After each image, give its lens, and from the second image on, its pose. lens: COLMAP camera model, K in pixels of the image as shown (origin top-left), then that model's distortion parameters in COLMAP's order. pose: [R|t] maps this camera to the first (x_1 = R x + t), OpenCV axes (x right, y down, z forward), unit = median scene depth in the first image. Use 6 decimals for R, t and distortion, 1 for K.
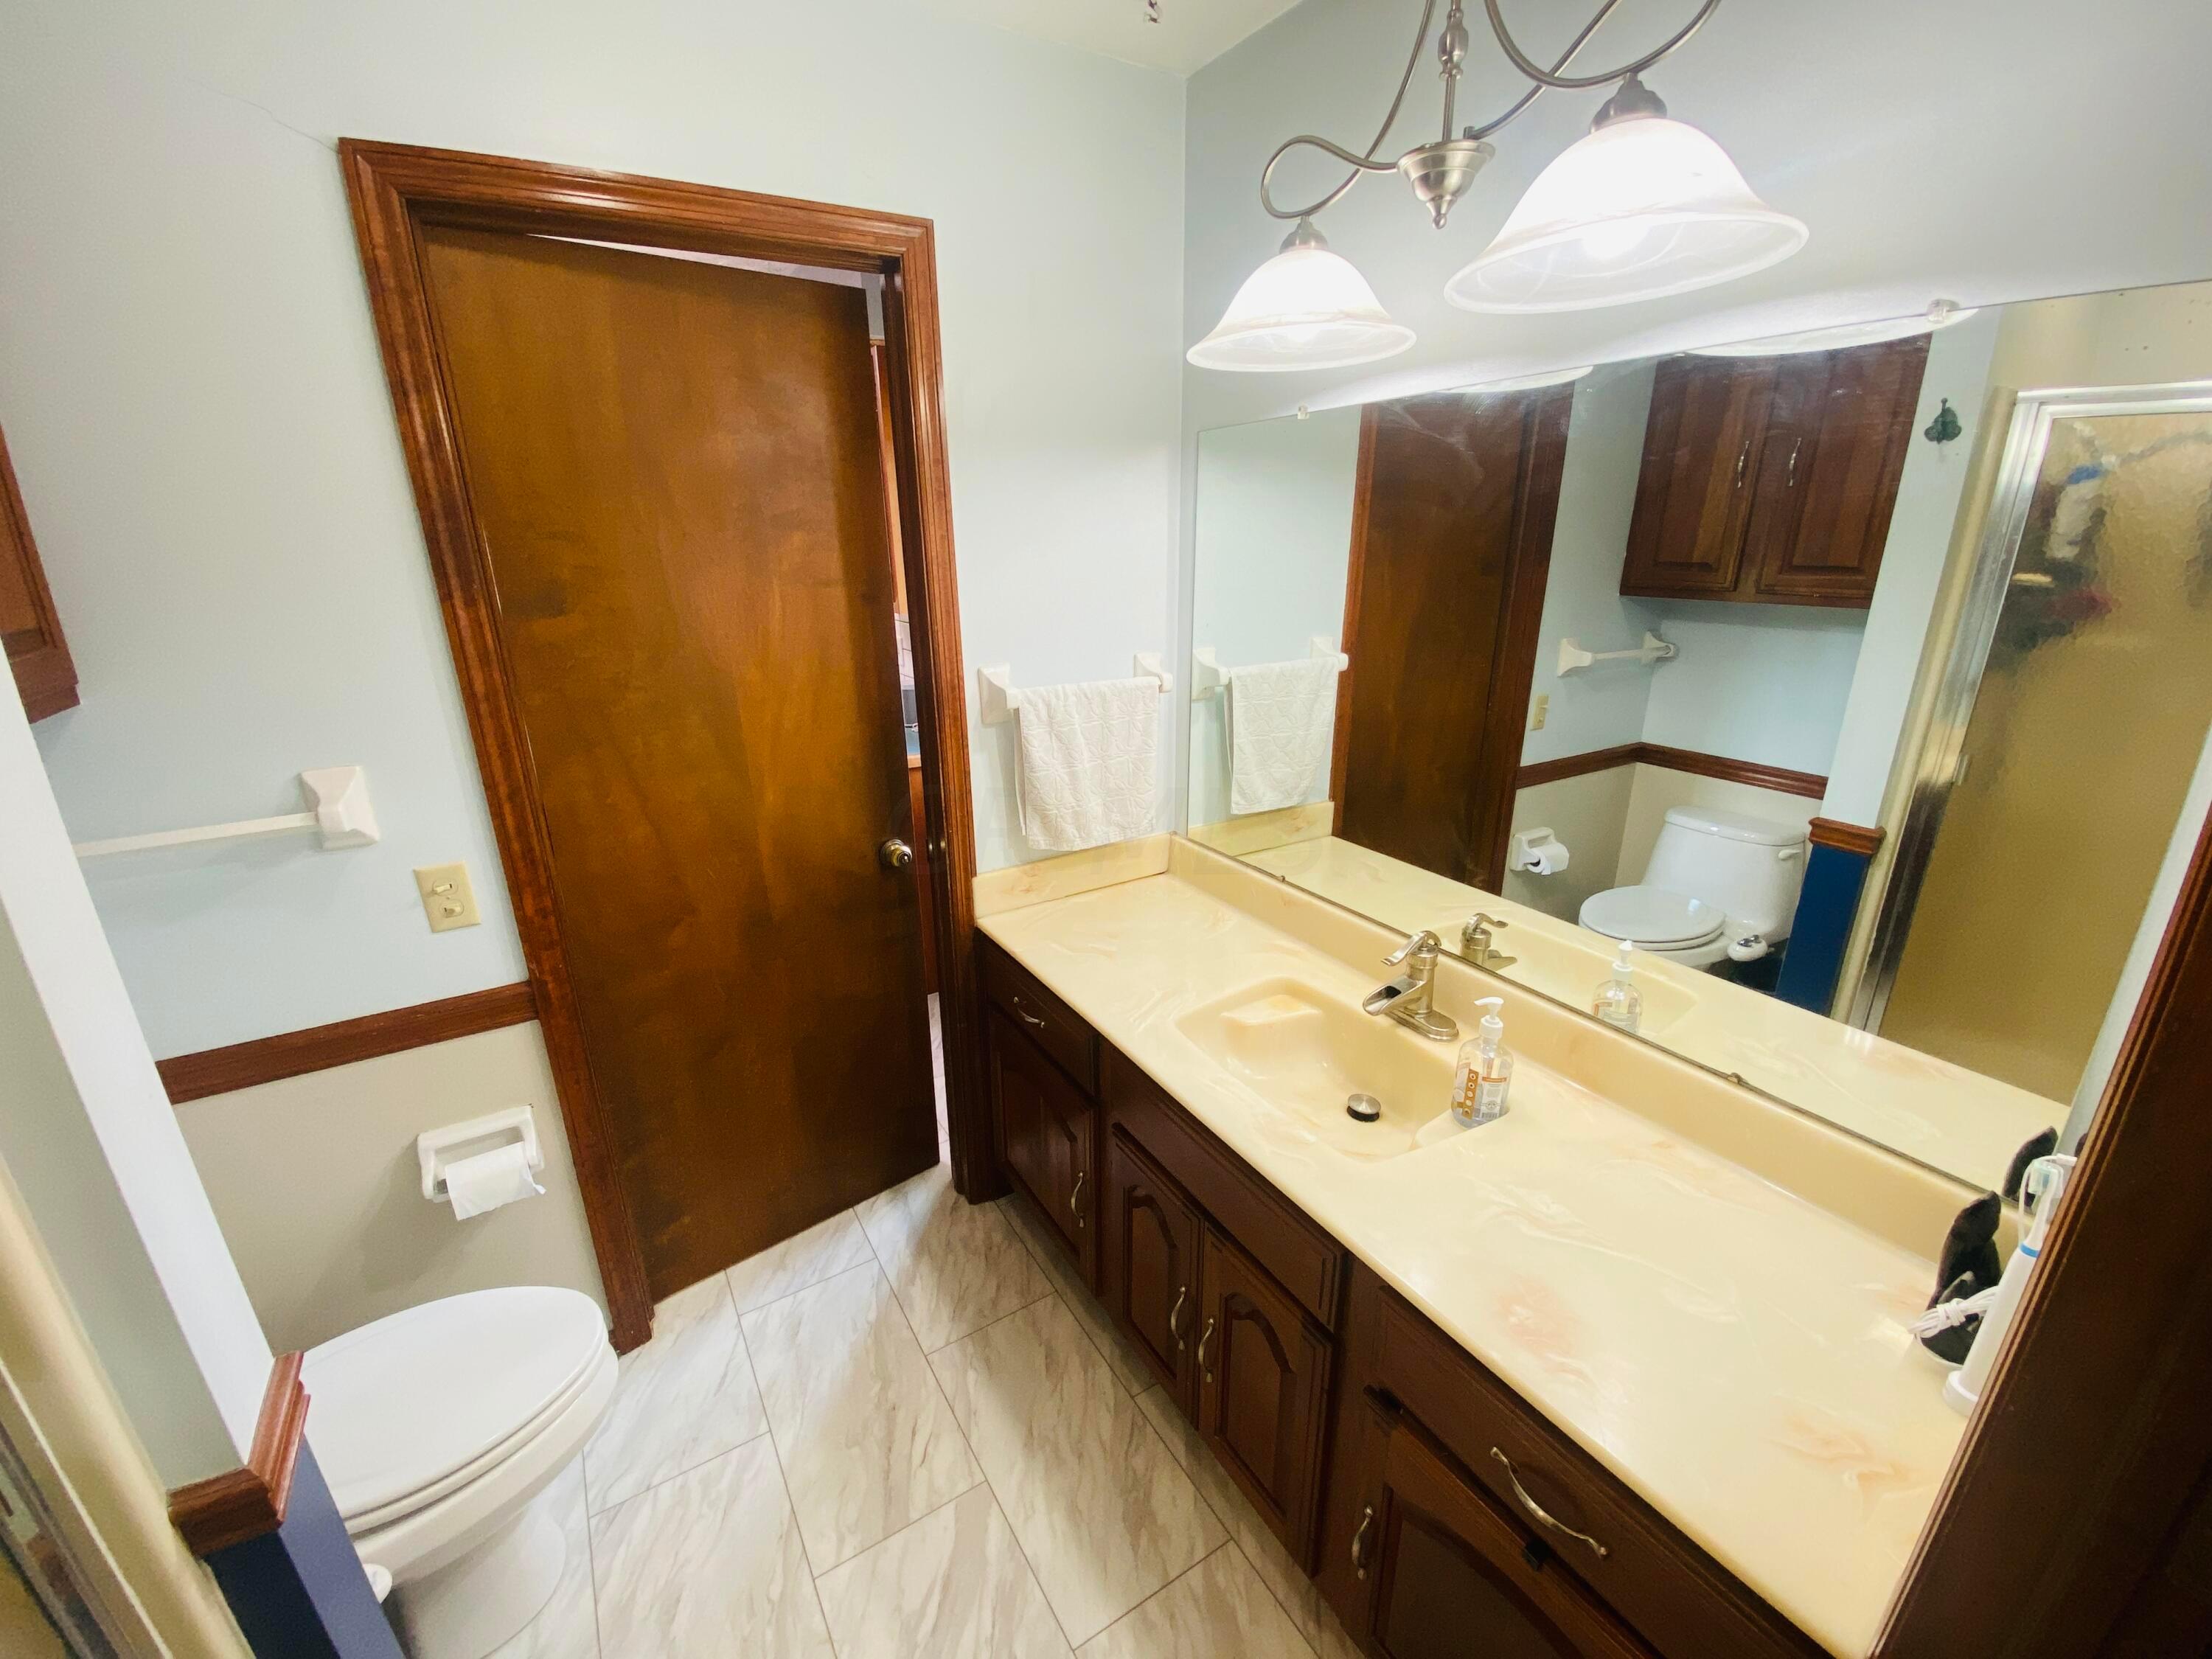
lens RADIAL K [[889.9, 0, 1105.0], [0, 889.9, 831.6], [0, 0, 1]] dist [0.002880, 0.000242]
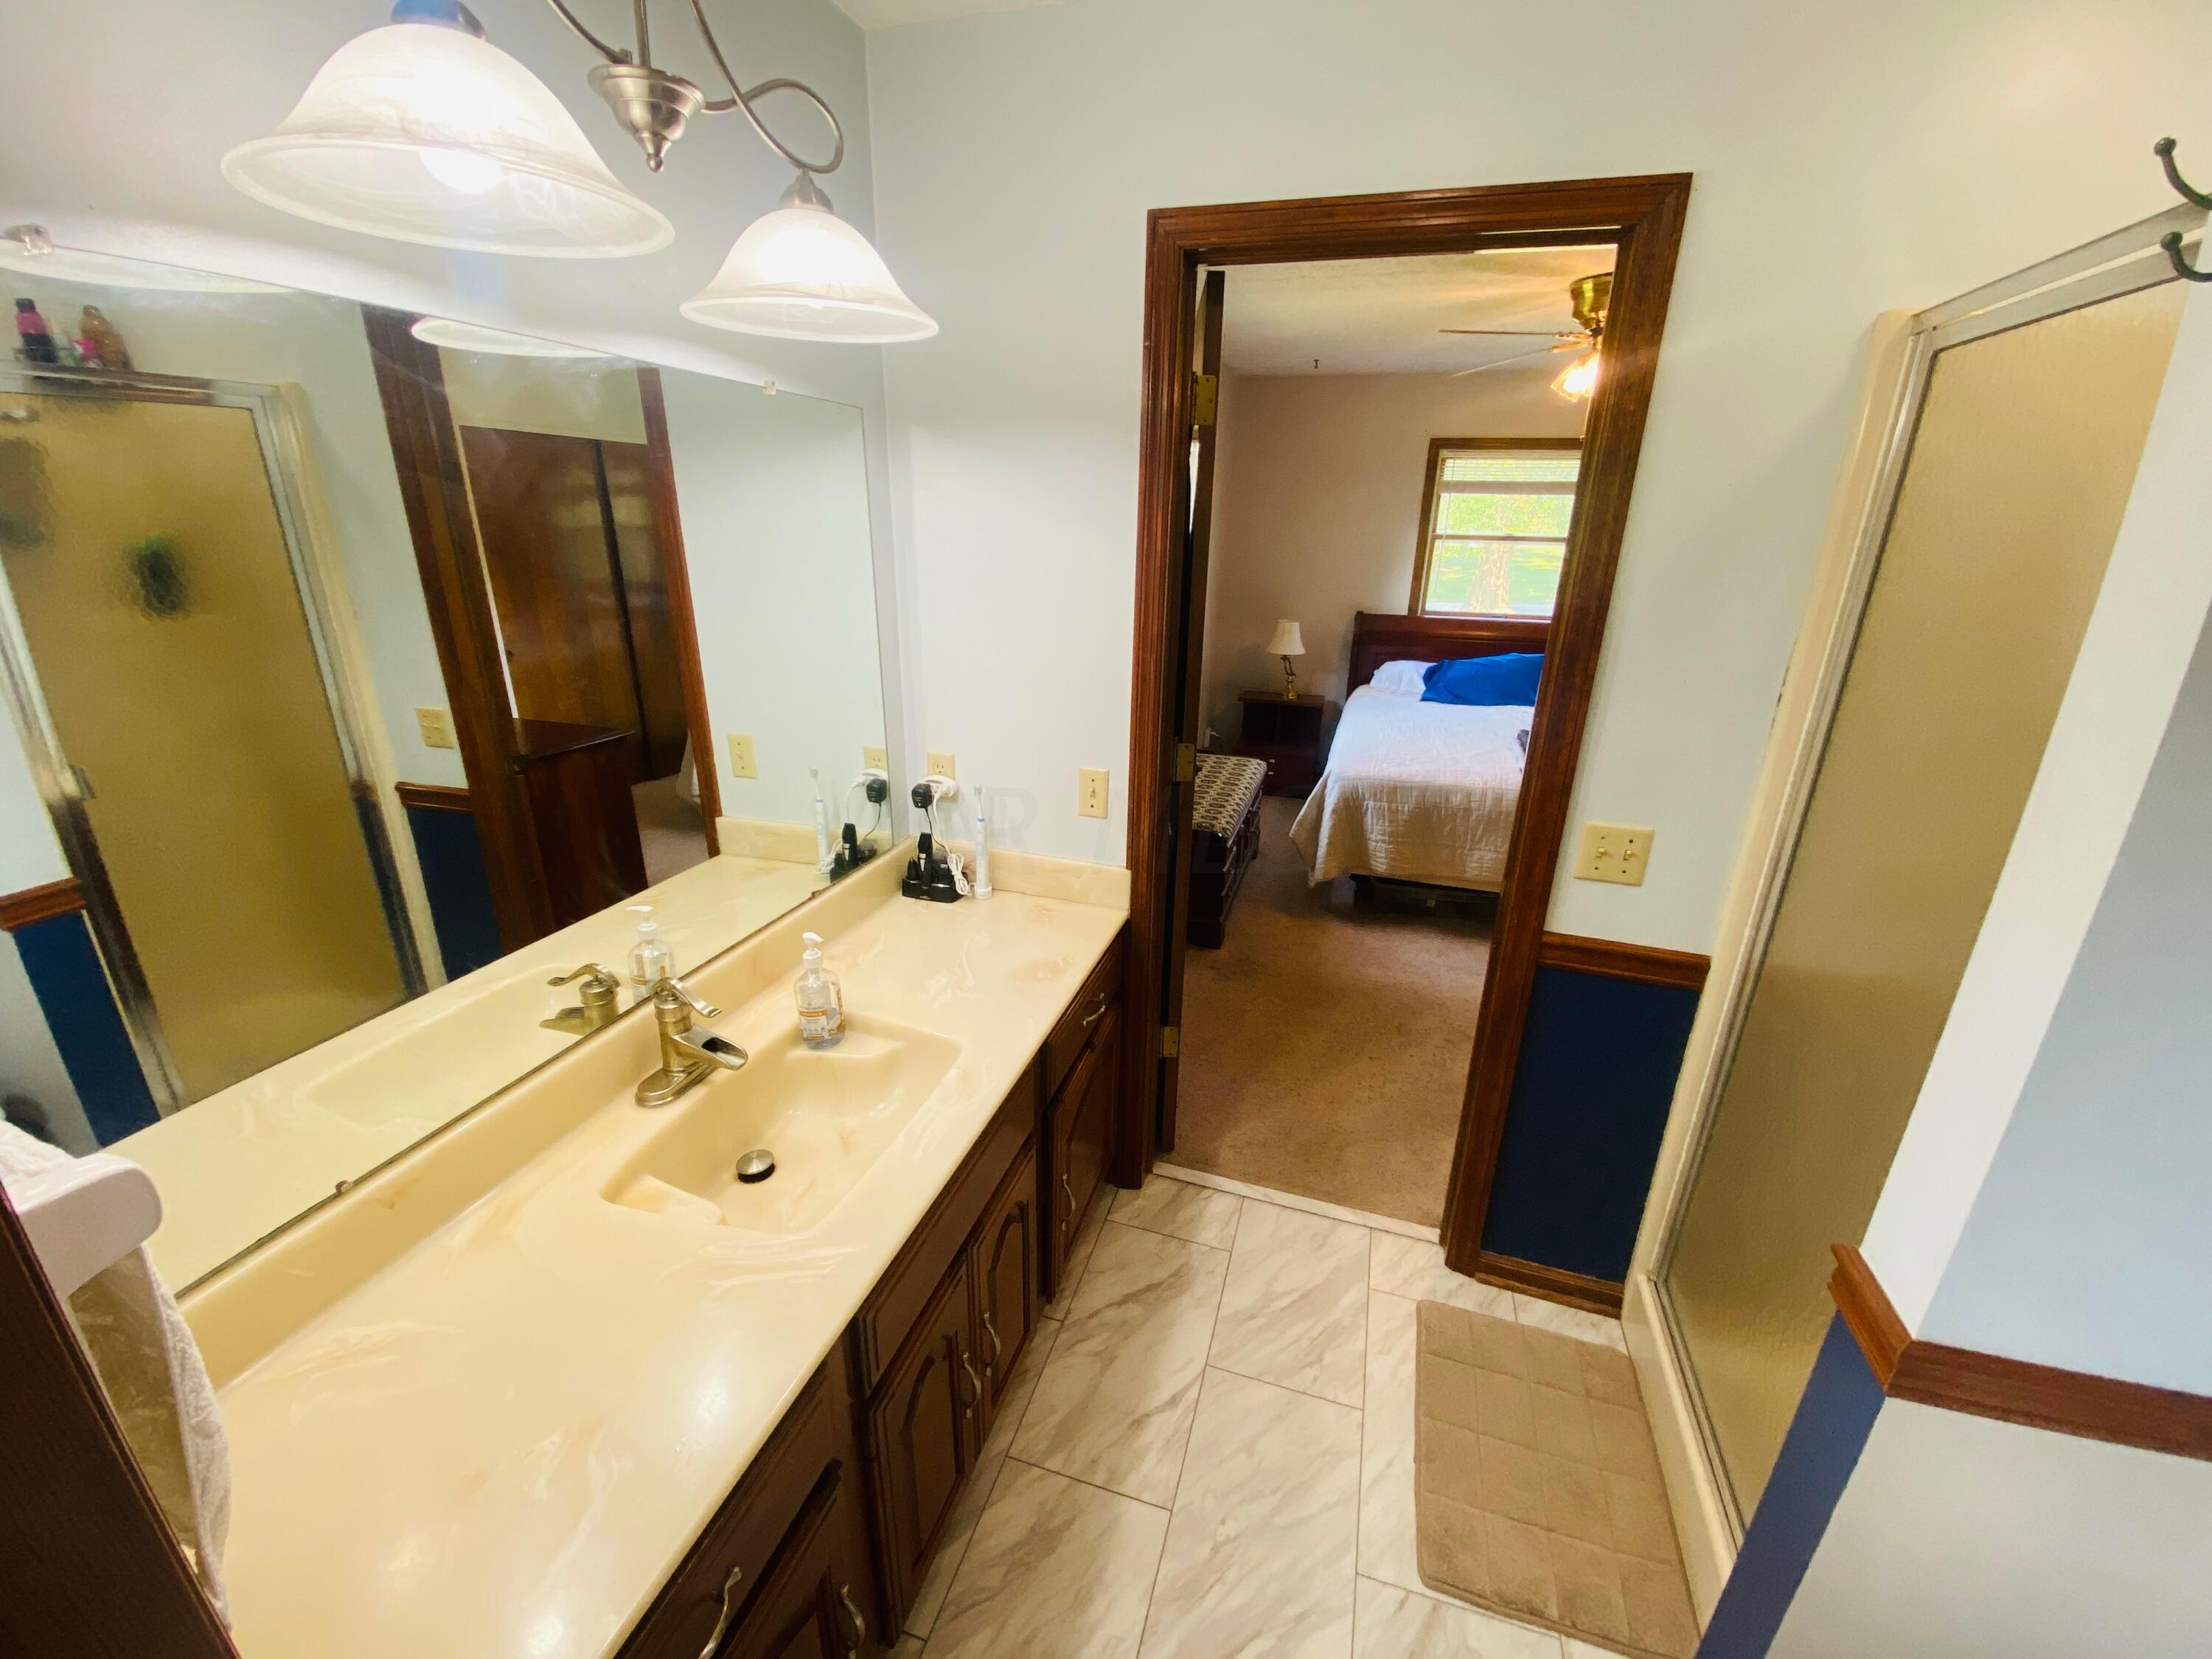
lens RADIAL K [[889.9, 0, 1106.8], [0, 889.9, 821.9], [0, 0, 1]] dist [0.002880, 0.000242]
pose [[-0.640884, -0.254338, 0.724279, -0.524400], [0.231290, 0.835692, 0.498120, -0.362303], [-0.731965, 0.486756, -0.476756, 1.054604]]
